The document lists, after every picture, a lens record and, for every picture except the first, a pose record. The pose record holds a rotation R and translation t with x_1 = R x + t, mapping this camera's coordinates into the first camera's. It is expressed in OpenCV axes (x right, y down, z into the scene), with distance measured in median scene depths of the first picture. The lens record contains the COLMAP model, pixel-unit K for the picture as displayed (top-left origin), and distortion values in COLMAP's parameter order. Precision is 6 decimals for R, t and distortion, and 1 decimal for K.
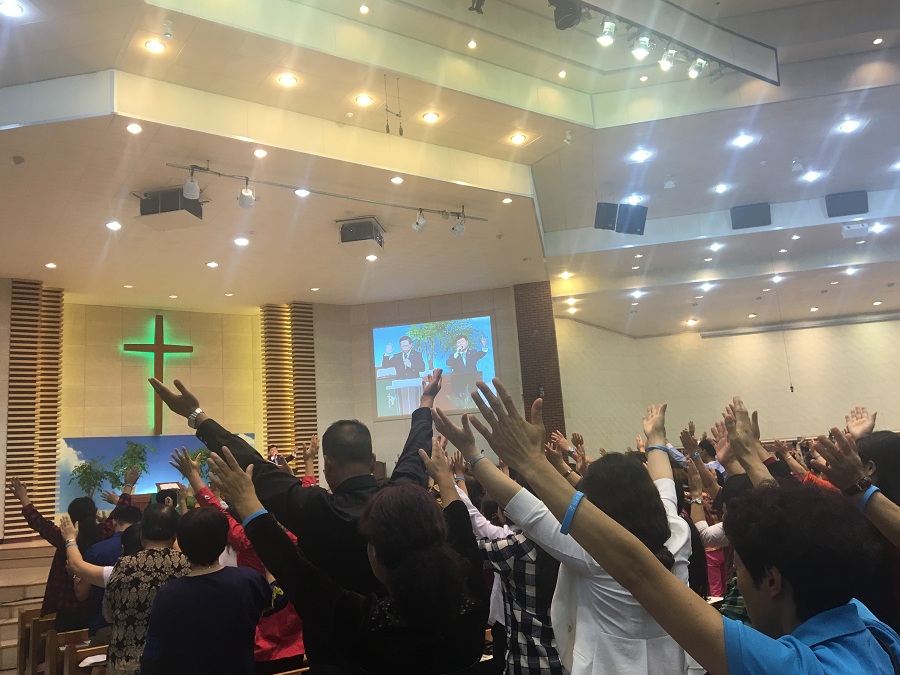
lens RADIAL K [[773.5, 0, 454.7], [0, 773.5, 338.0], [0, 0, 1]] dist [0.063772, -0.071706]
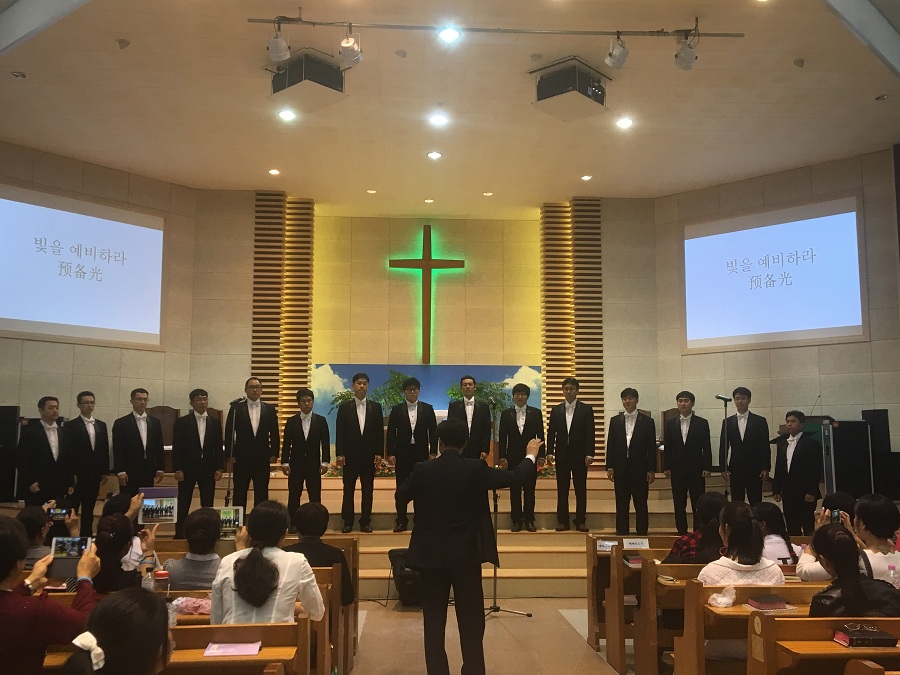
lens RADIAL K [[905.3, 0, 456.3], [0, 905.3, 342.1], [0, 0, 1]] dist [0.039768, 0.000000]
pose [[0.851874, 0.012240, -0.523604, 0.178750], [0.033554, 0.996398, 0.077882, 0.023564], [0.522671, -0.083915, 0.848394, 0.171919]]
